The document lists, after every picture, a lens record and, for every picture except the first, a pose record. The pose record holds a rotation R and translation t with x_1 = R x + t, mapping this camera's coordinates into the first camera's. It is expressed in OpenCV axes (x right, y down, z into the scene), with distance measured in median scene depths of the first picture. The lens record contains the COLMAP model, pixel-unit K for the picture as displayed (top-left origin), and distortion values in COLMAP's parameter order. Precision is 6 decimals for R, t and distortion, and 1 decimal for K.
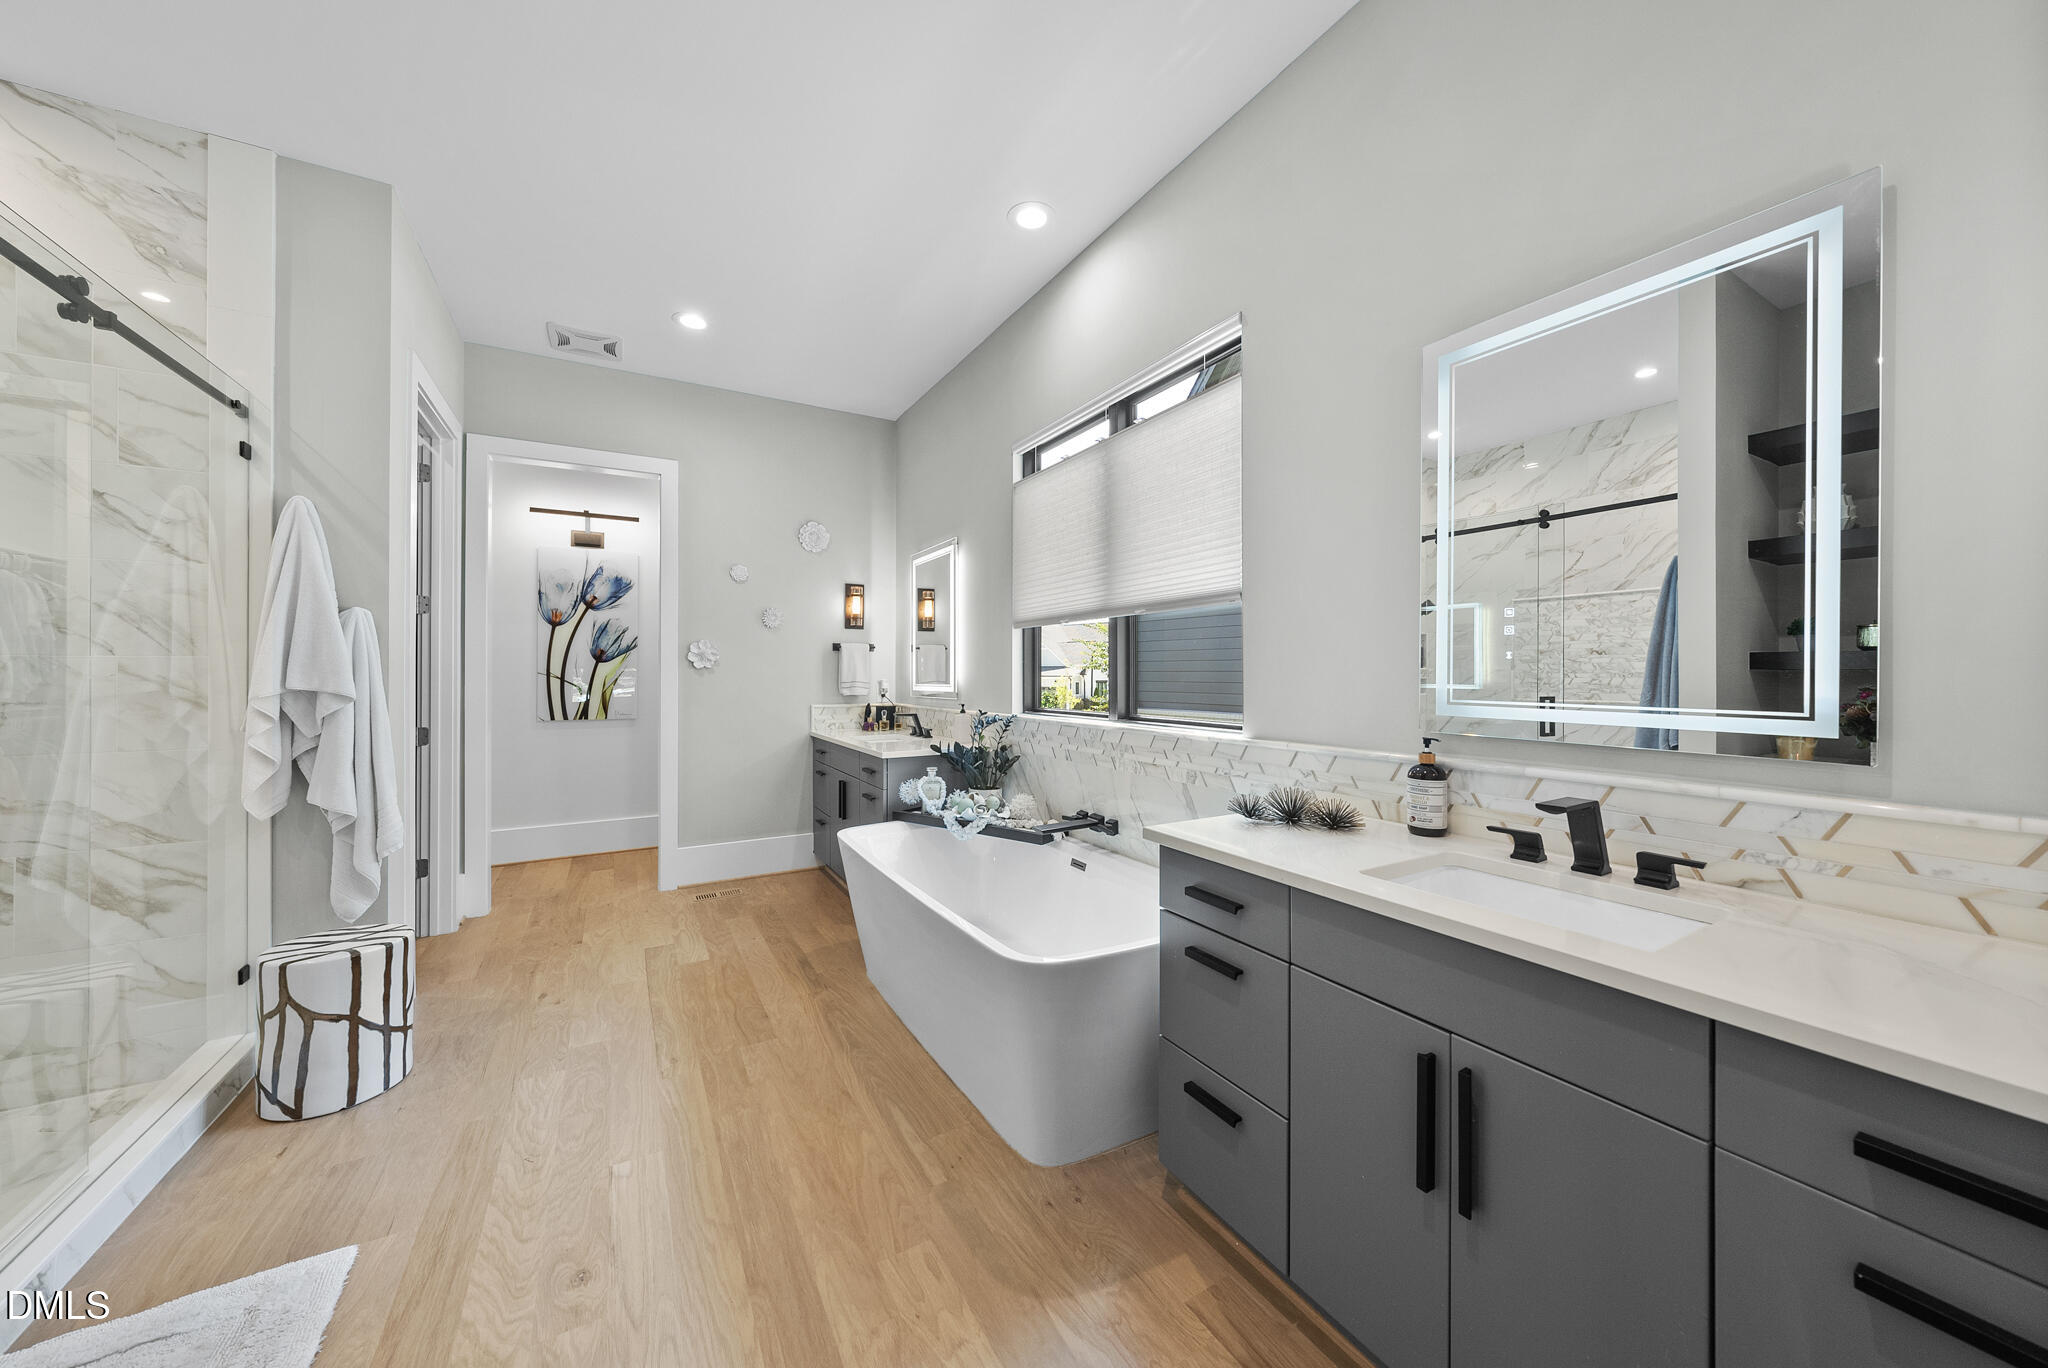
lens RADIAL K [[700.1, 0, 1045.6], [0, 700.1, 676.7], [0, 0, 1]] dist [-0.004250, 0.001006]
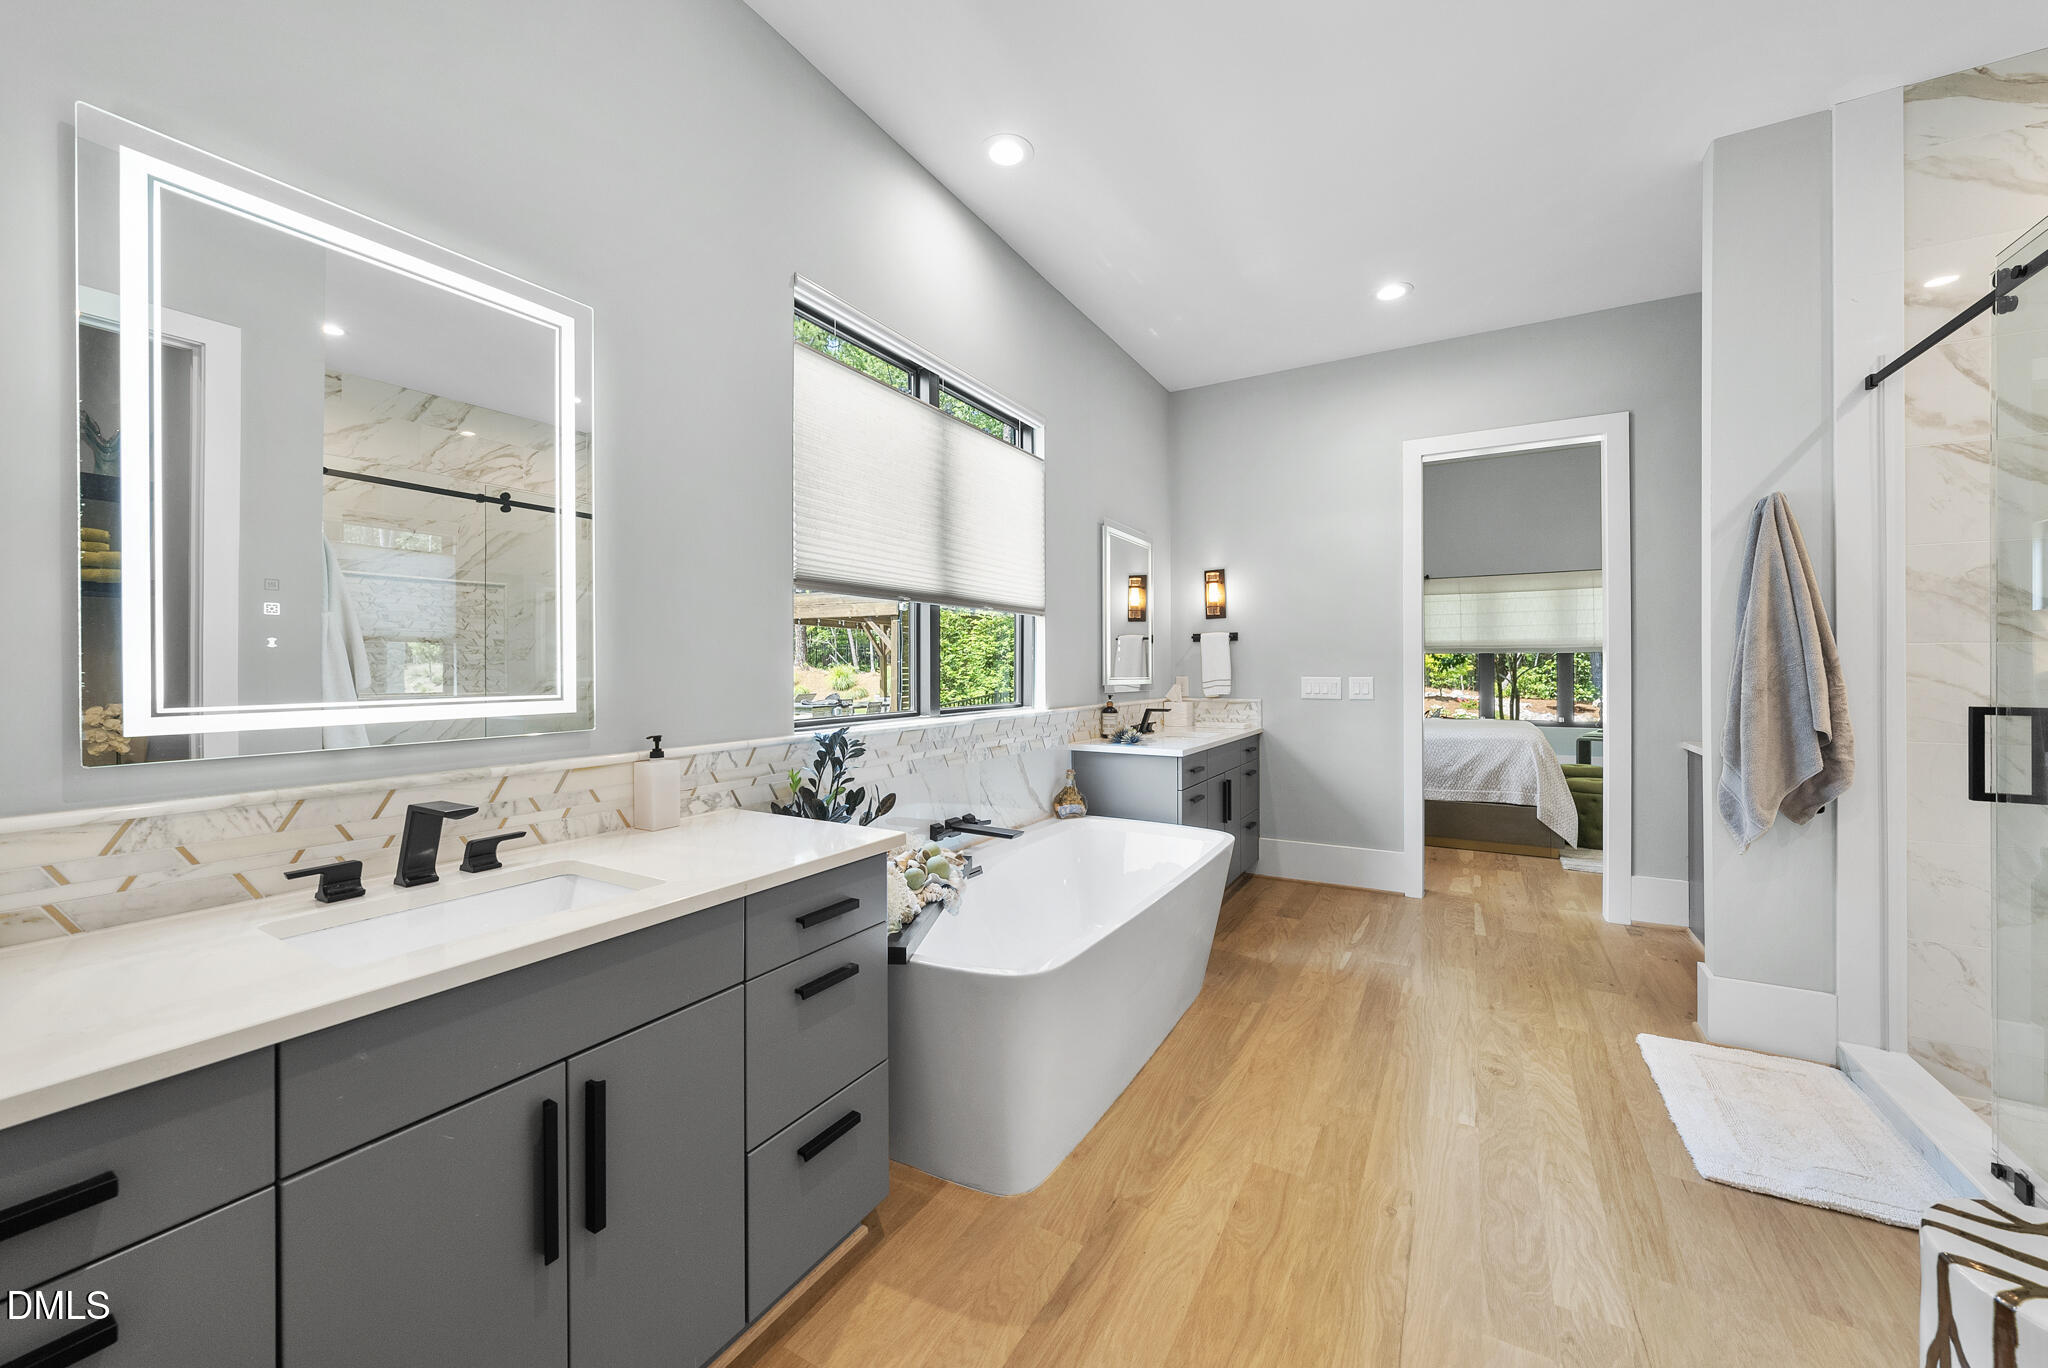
lens RADIAL K [[744.8, 0, 1025.2], [0, 744.8, 673.6], [0, 0, 1]] dist [0.005715, -0.000103]
pose [[-0.464321, -0.008351, 0.885628, -0.952829], [0.001959, 0.999943, 0.010456, -0.004543], [-0.885665, 0.006590, -0.464278, 1.556039]]
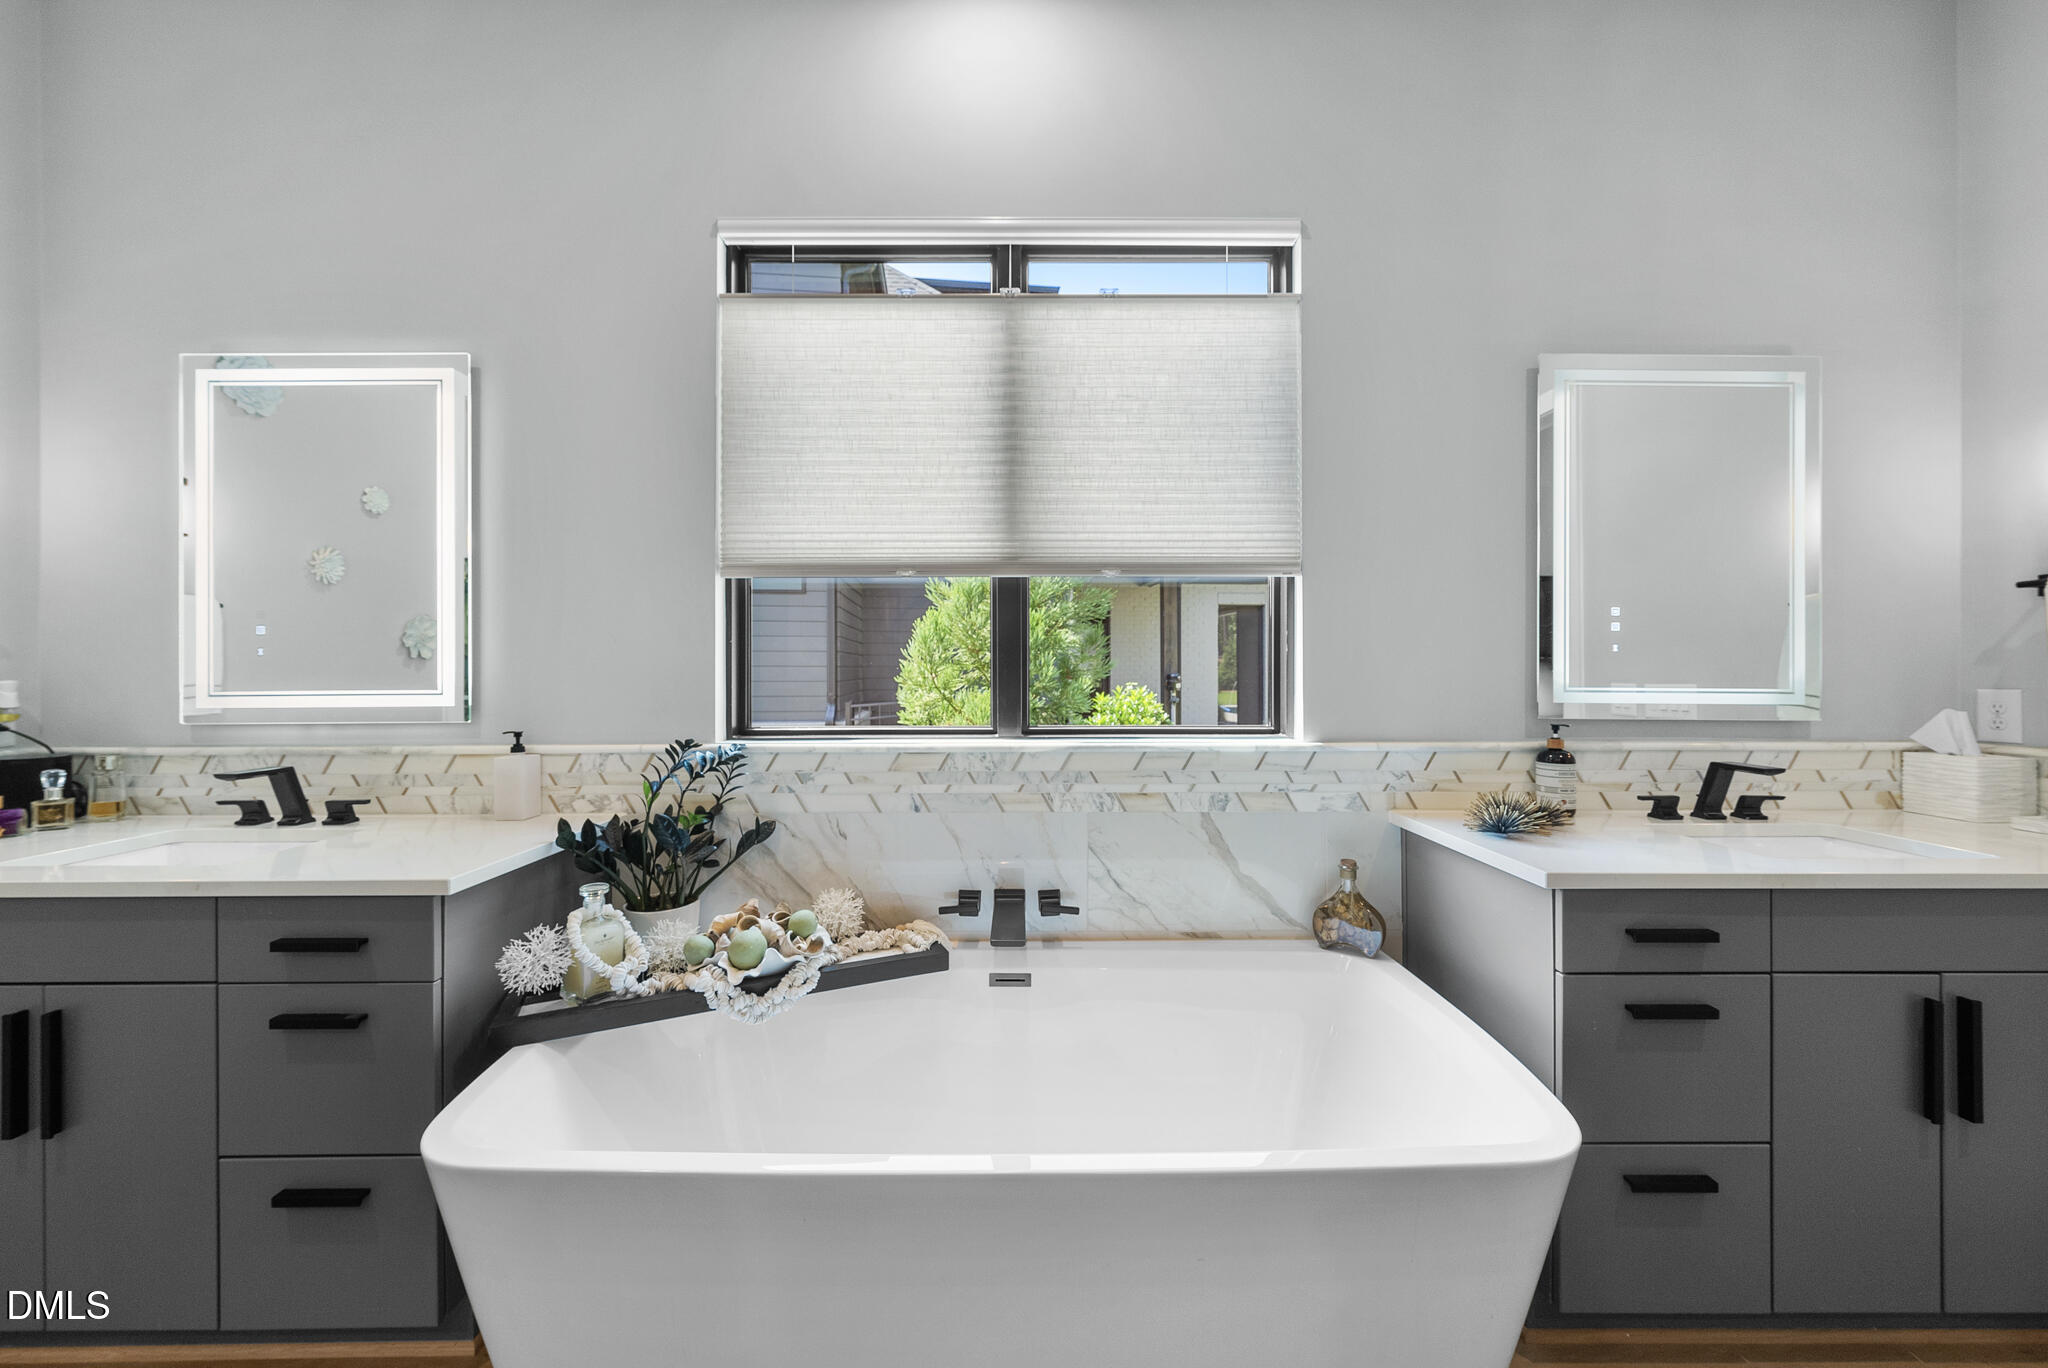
lens RADIAL K [[744.8, 0, 1042.4], [0, 744.8, 675.6], [0, 0, 1]] dist [0.005715, -0.000103]
pose [[0.515402, -0.008676, 0.856904, -0.544558], [0.004210, 0.999962, 0.007593, 0.001340], [-0.856938, -0.000306, 0.515420, 0.717838]]
